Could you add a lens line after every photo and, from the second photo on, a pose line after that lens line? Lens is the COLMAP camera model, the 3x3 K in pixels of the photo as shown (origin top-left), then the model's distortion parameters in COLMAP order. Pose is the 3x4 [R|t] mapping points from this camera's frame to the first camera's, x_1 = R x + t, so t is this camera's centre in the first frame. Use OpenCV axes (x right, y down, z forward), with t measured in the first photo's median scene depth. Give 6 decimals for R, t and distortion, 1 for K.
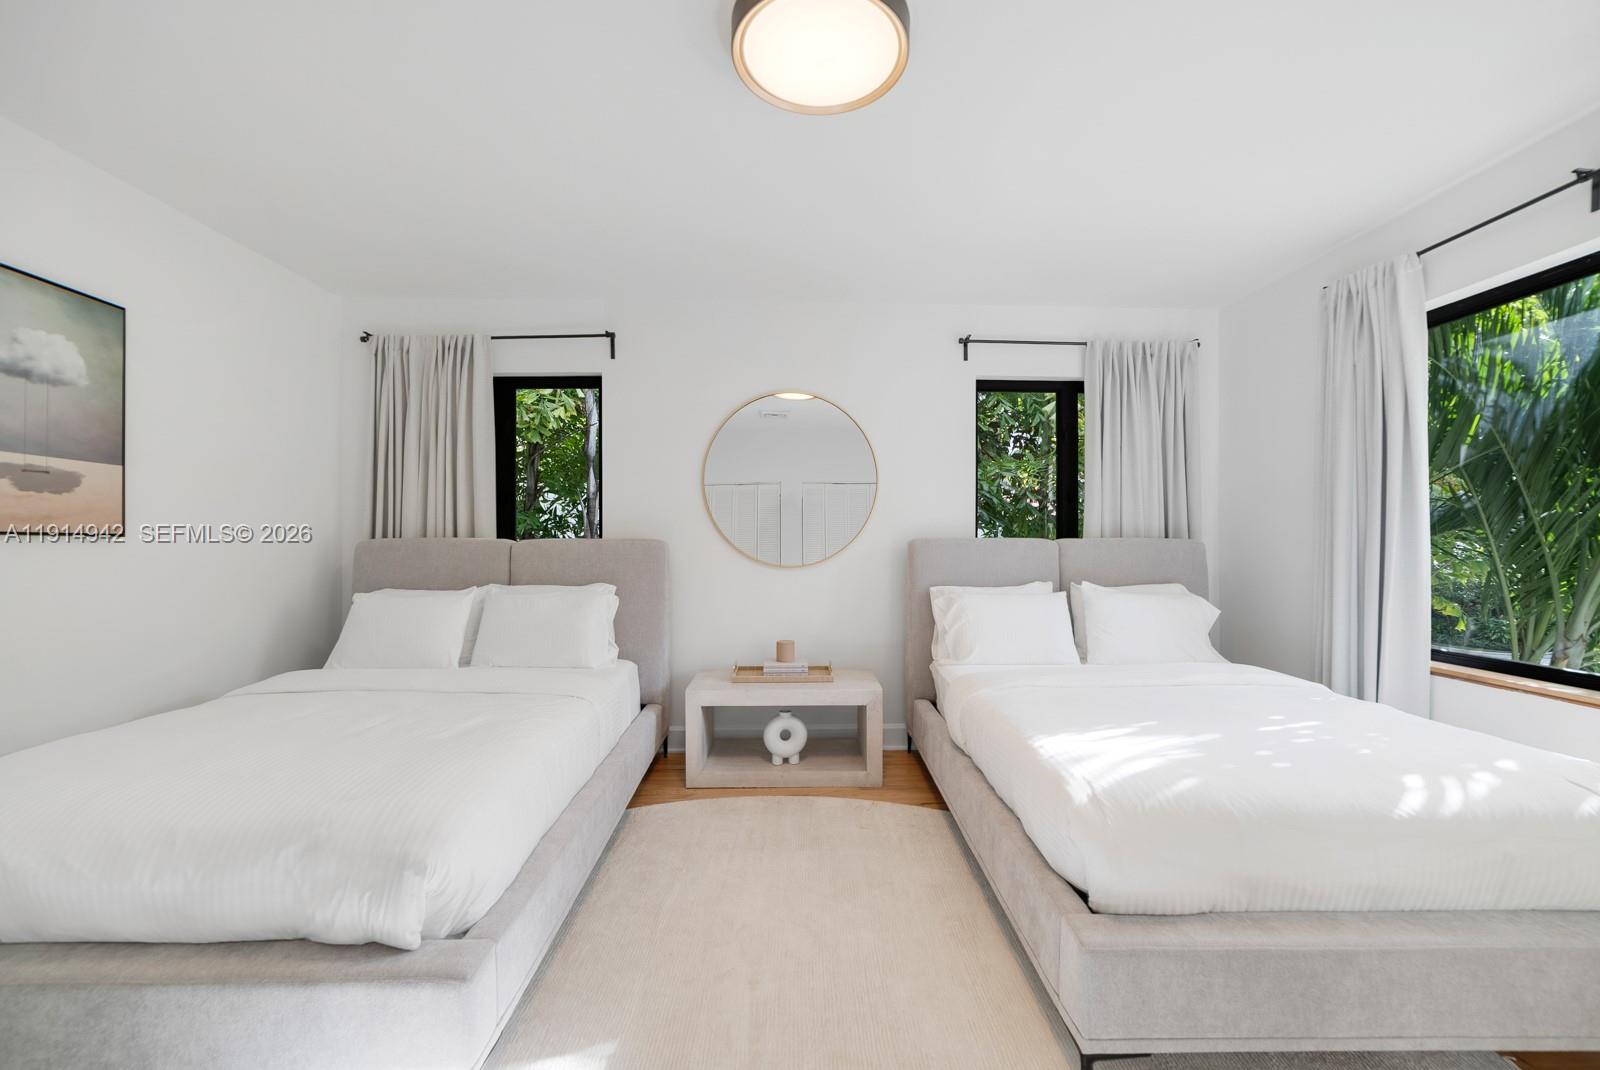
lens RADIAL K [[652.9, 0, 817.2], [0, 652.9, 537.5], [0, 0, 1]] dist [-0.016763, 0.000683]
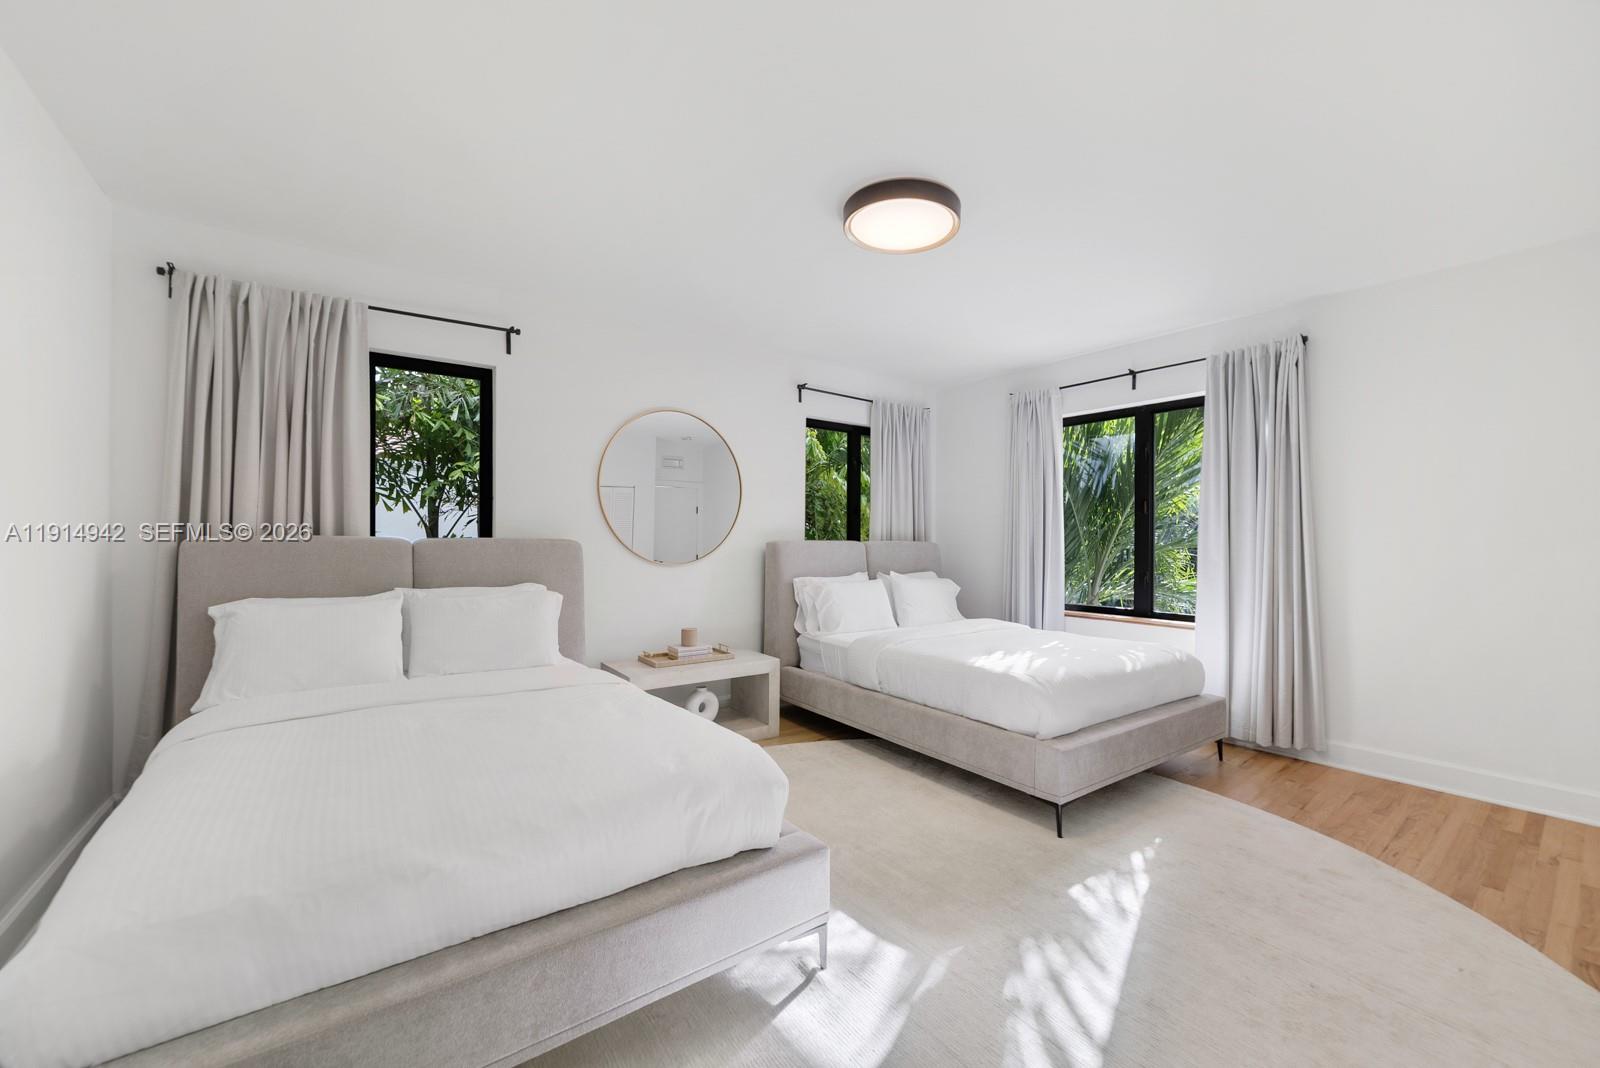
lens RADIAL K [[652.9, 0, 817.2], [0, 652.9, 536.5], [0, 0, 1]] dist [-0.016763, 0.000683]
pose [[0.805068, 0.010356, 0.593092, -0.555688], [-0.011973, 0.999928, -0.001208, -0.005539], [-0.593061, -0.006129, 0.805134, -0.063930]]
